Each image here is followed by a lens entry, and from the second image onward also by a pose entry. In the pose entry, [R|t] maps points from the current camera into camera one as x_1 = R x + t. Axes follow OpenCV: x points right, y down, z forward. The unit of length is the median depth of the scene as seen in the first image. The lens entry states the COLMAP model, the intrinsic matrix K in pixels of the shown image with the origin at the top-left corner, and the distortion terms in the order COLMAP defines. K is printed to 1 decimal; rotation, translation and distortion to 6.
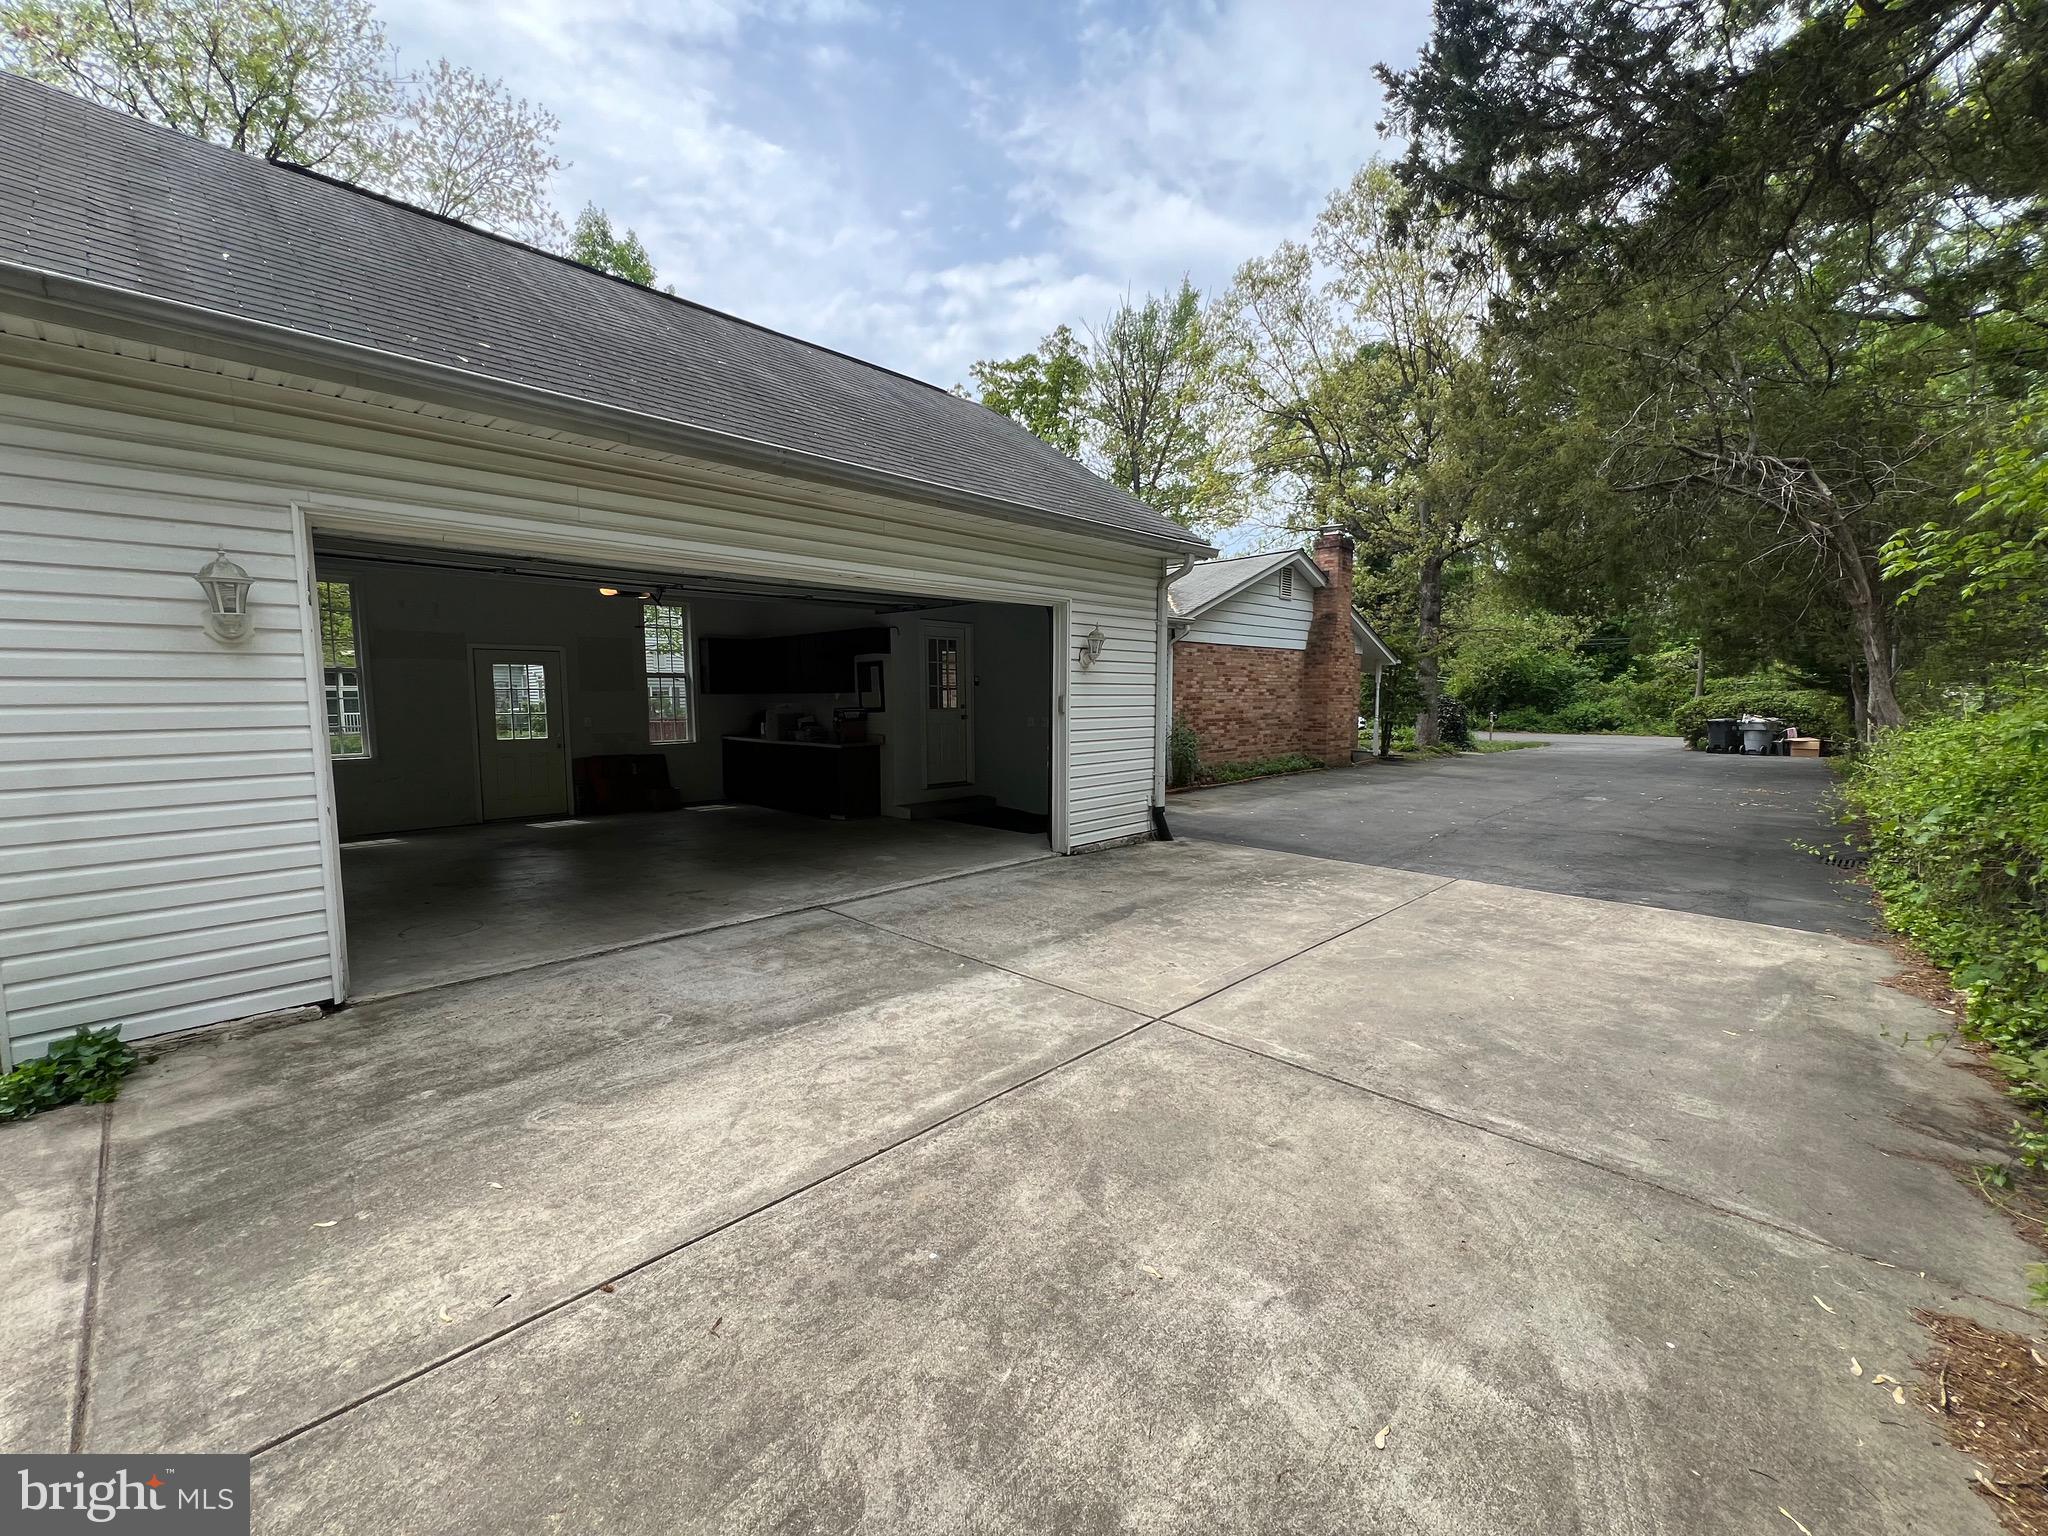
lens RADIAL K [[828.7, 0, 1024.9], [0, 828.7, 769.5], [0, 0, 1]] dist [-0.000555, 0.000580]
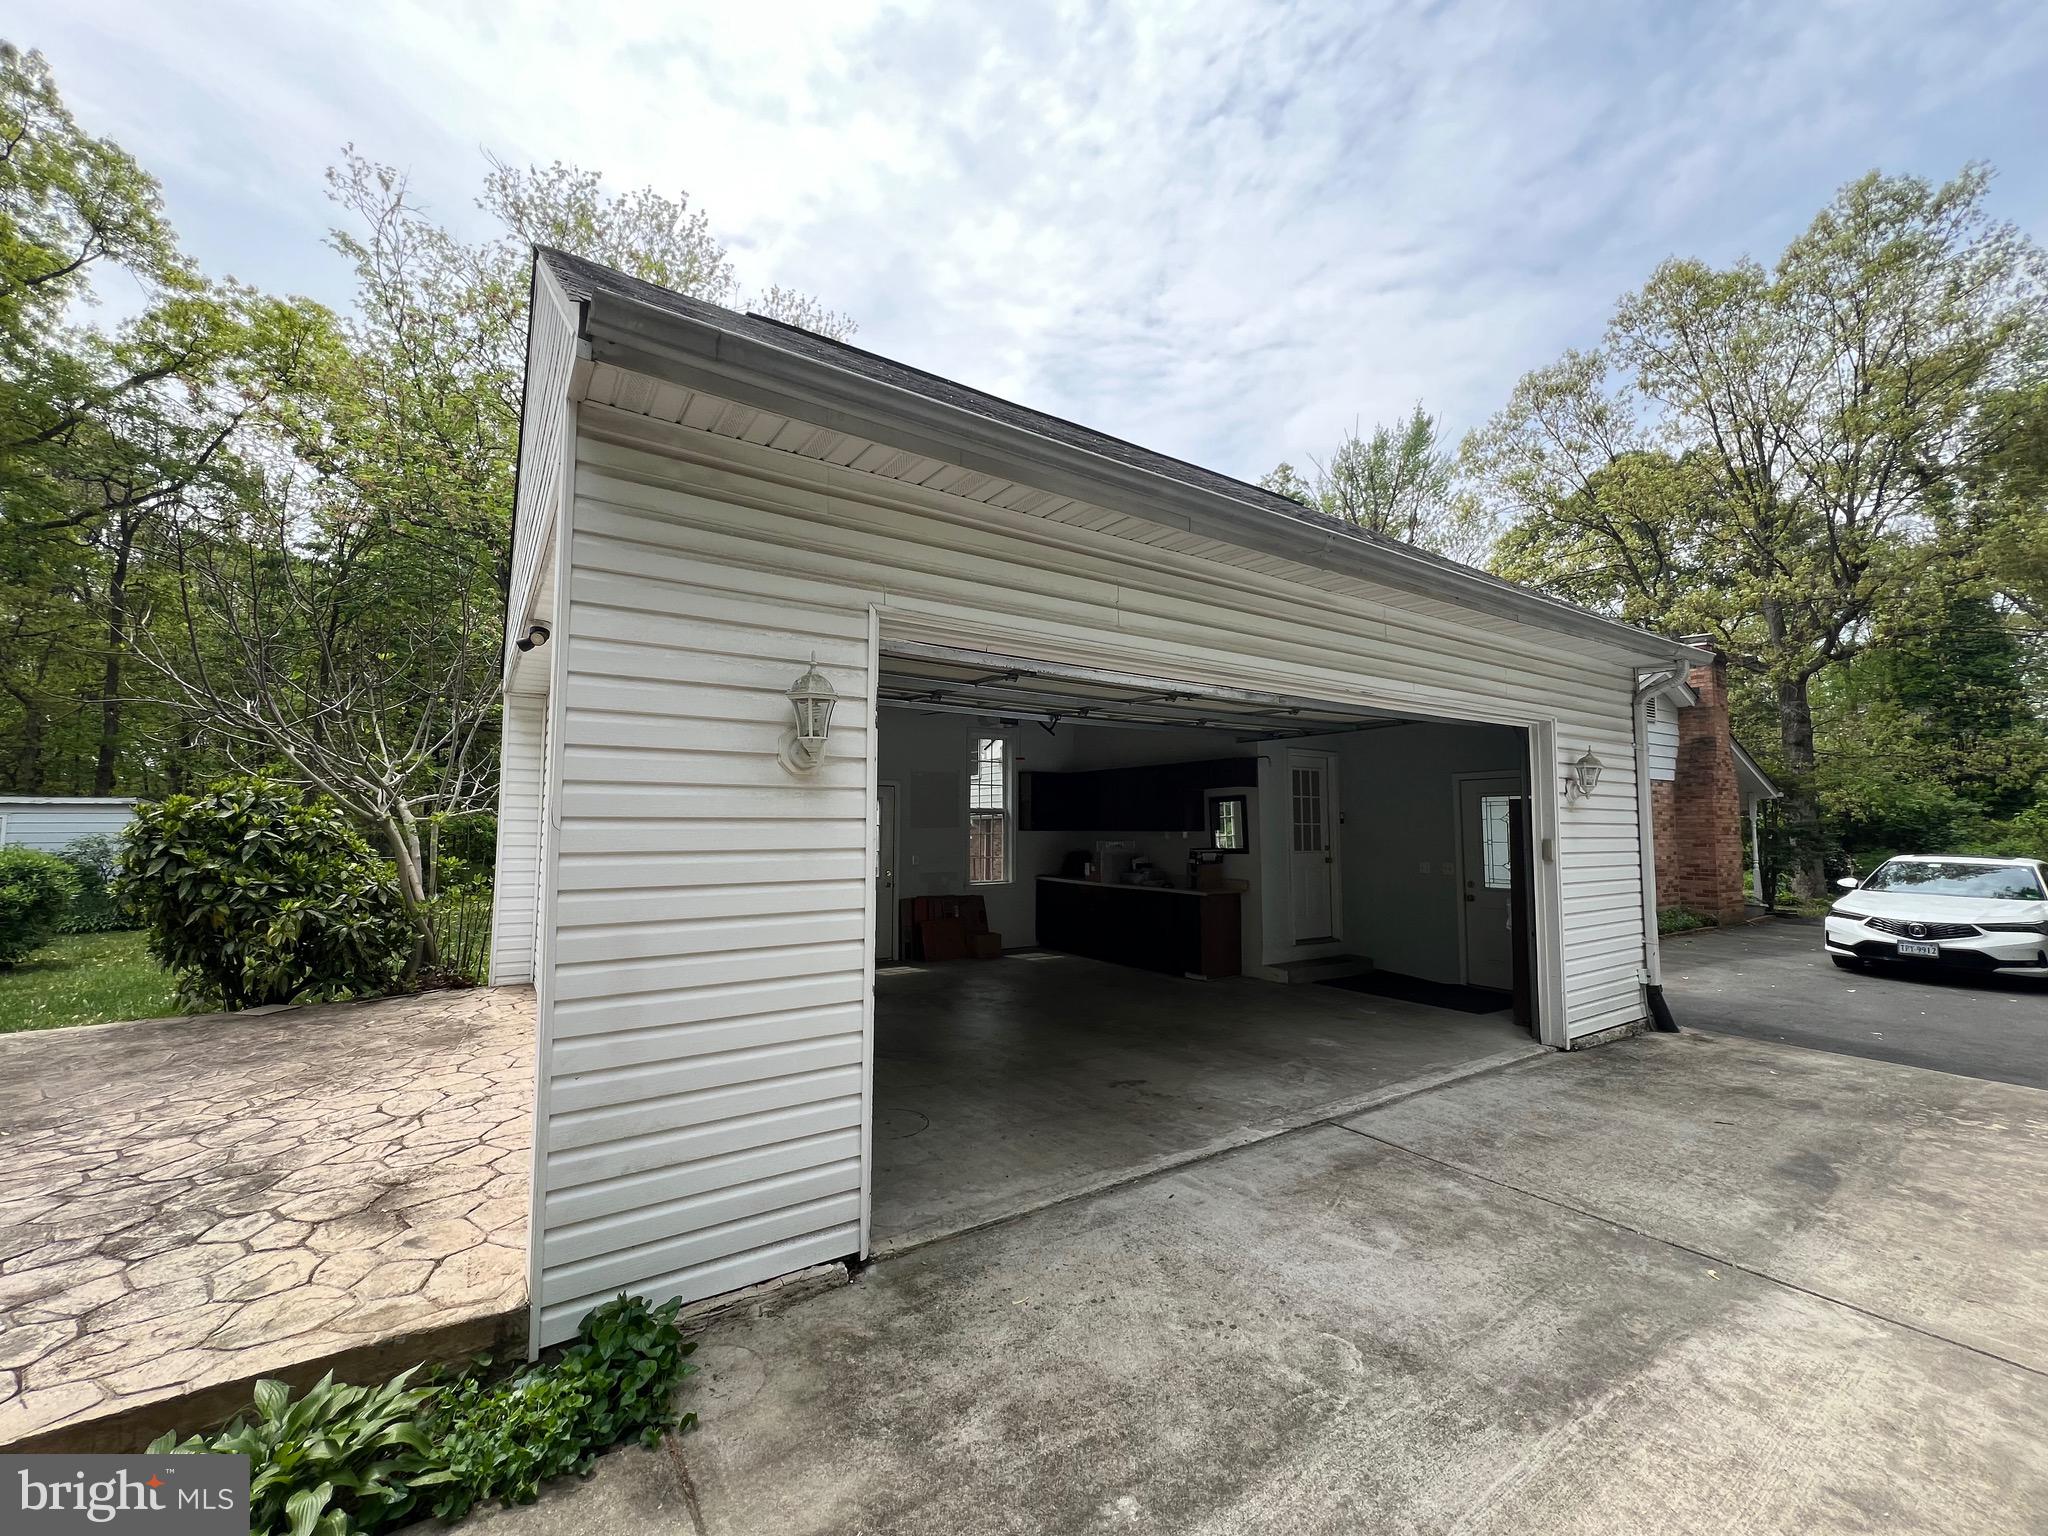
lens RADIAL K [[828.7, 0, 1023.1], [0, 828.7, 768.1], [0, 0, 1]] dist [-0.000555, 0.000580]
pose [[0.977204, -0.009282, -0.212101, -0.376506], [-0.025286, 0.986844, -0.159684, -0.024212], [0.210792, 0.161407, 0.964113, 0.177703]]
